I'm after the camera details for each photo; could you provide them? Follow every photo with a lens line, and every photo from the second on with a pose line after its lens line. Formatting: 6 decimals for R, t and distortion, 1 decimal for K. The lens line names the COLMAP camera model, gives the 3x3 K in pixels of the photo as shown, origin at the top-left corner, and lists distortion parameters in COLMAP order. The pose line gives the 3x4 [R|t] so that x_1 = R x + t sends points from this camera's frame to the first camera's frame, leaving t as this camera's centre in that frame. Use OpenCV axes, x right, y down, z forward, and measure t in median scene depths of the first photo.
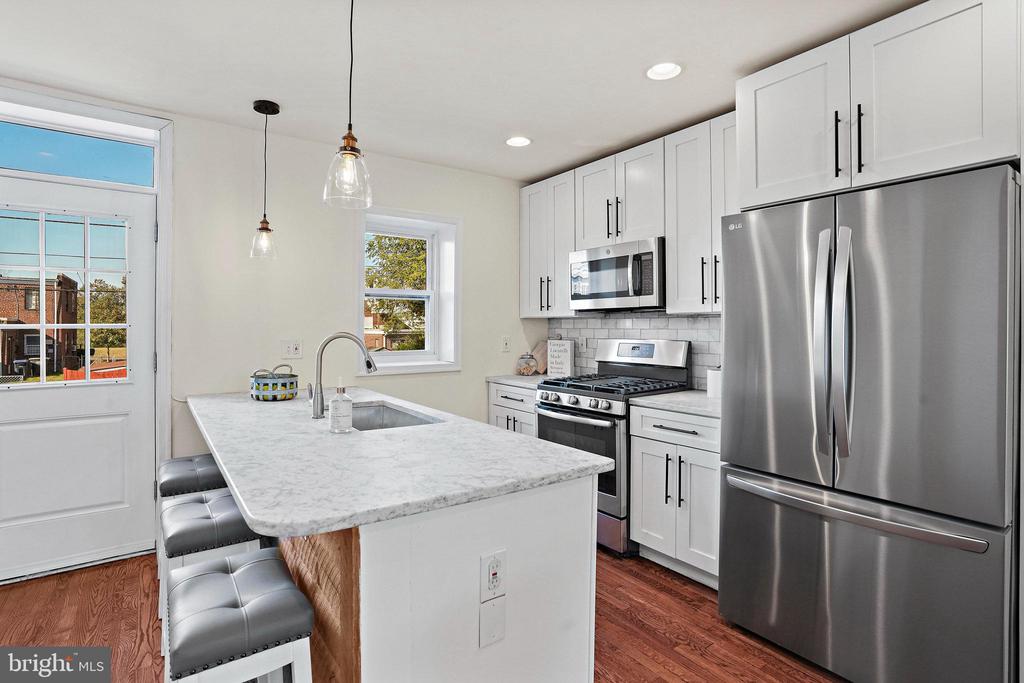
lens RADIAL K [[504.2, 0, 505.2], [0, 504.2, 327.0], [0, 0, 1]] dist [-0.045689, 0.000277]
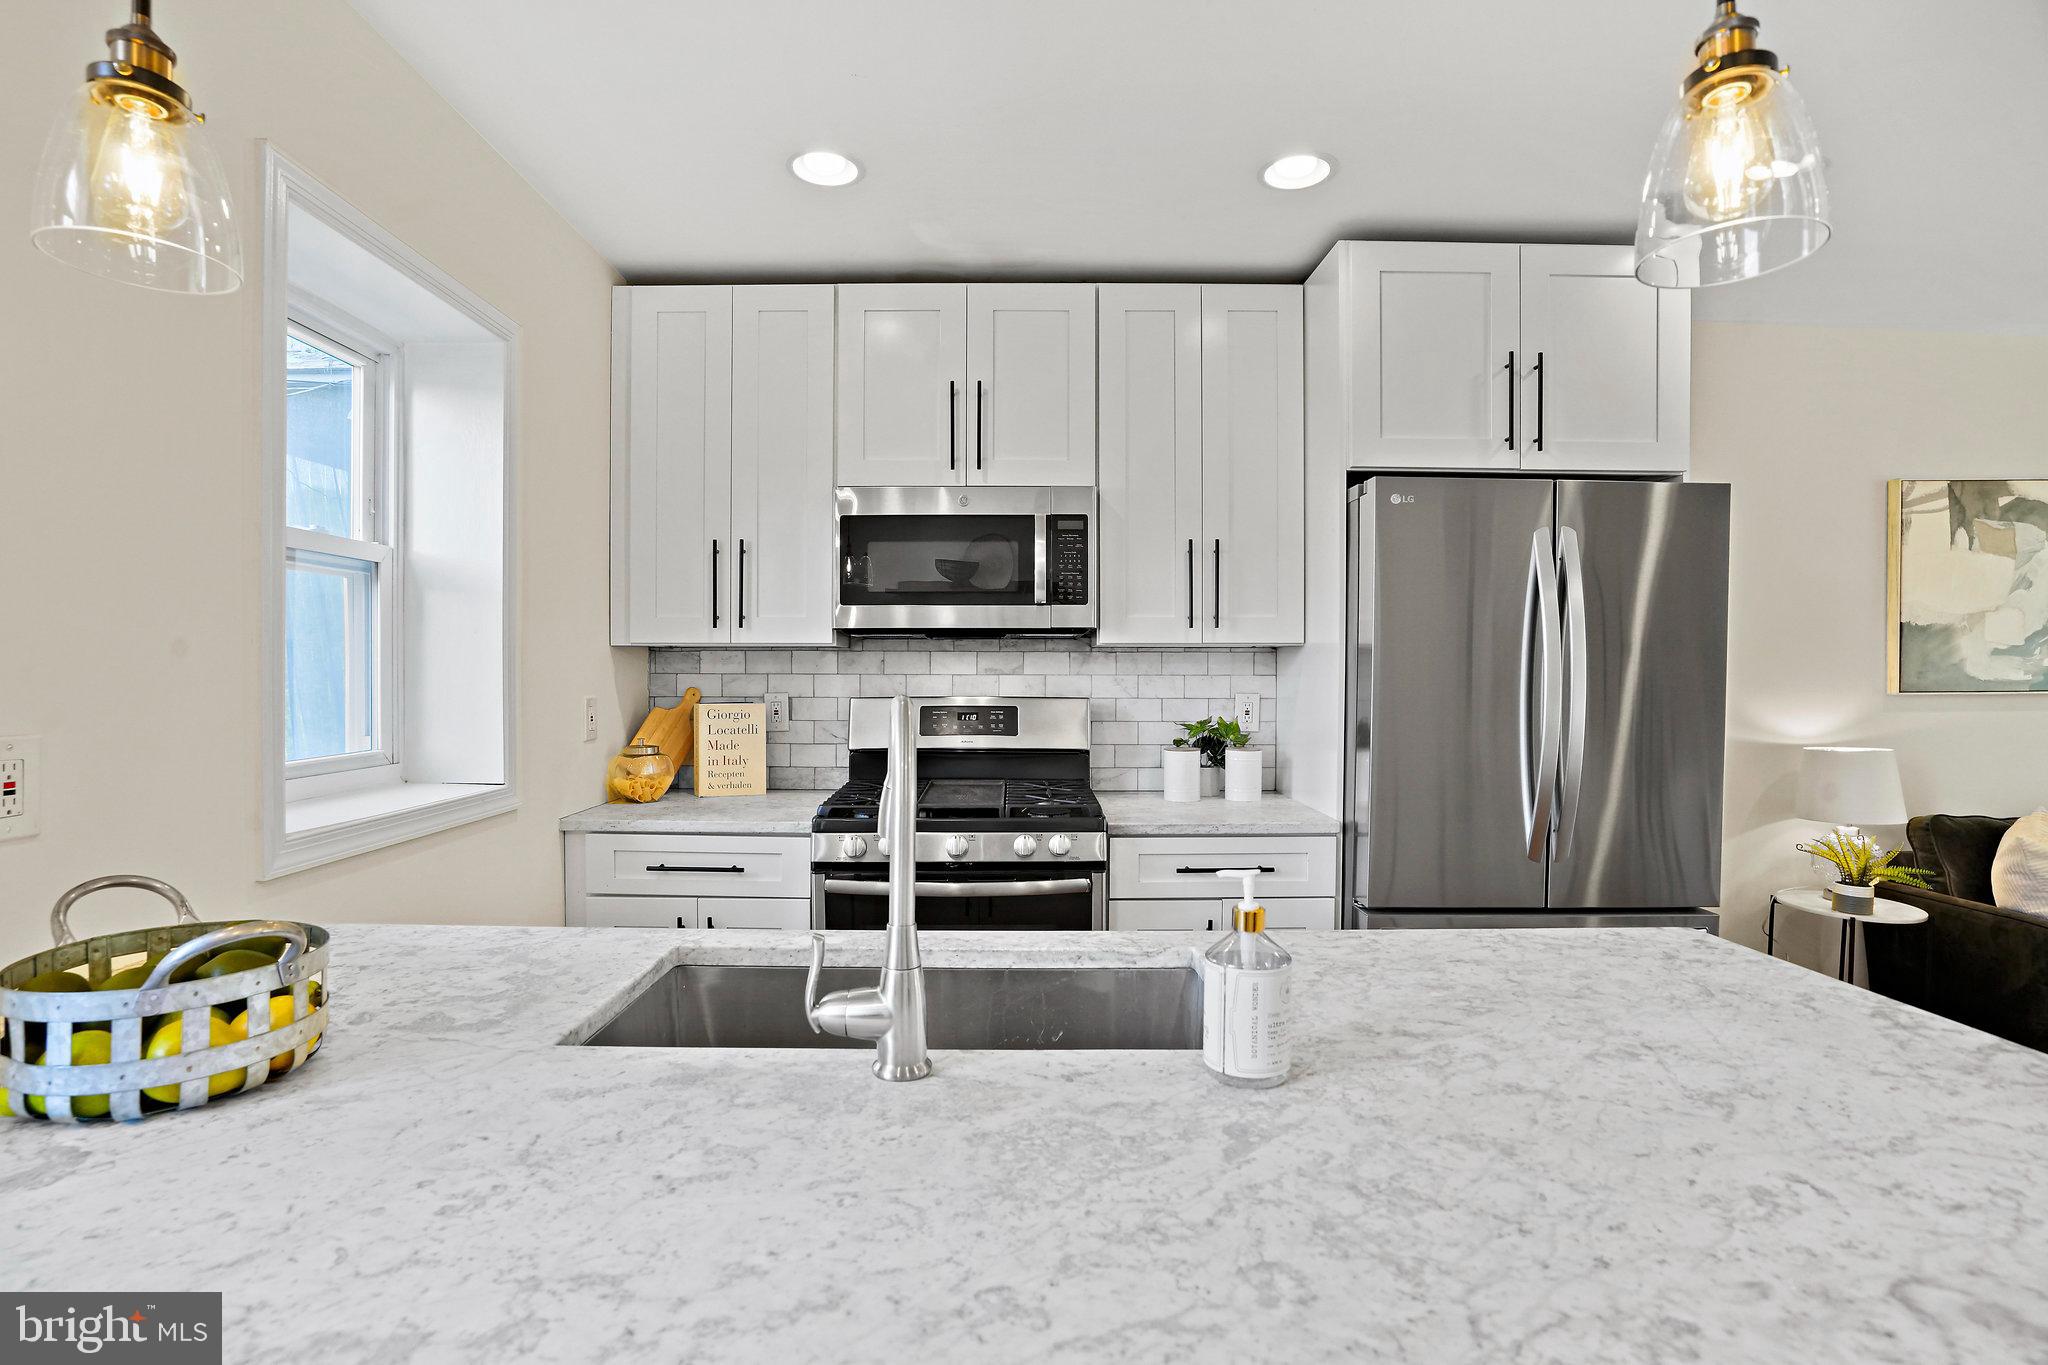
lens RADIAL K [[967.8, 0, 1015.3], [0, 967.8, 684.5], [0, 0, 1]] dist [-0.046598, 0.018995]
pose [[0.574502, -0.012428, 0.818409, -0.474933], [-0.001860, 0.999862, 0.016489, -0.001880], [-0.818501, -0.010995, 0.574400, 0.482464]]
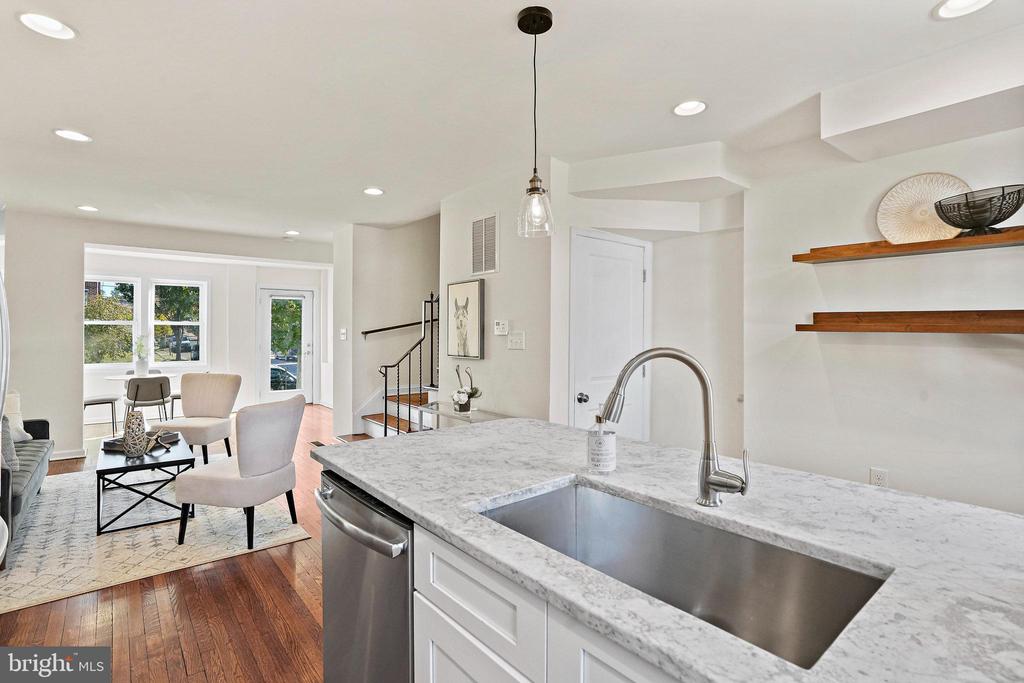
lens RADIAL K [[497.1, 0, 507.8], [0, 497.1, 332.9], [0, 0, 1]] dist [-0.050833, 0.018720]
pose [[-0.998195, -0.002447, -0.060001, -0.080537], [-0.002597, 0.999994, 0.002414, -0.003417], [0.059994, 0.002566, -0.998195, 1.036185]]
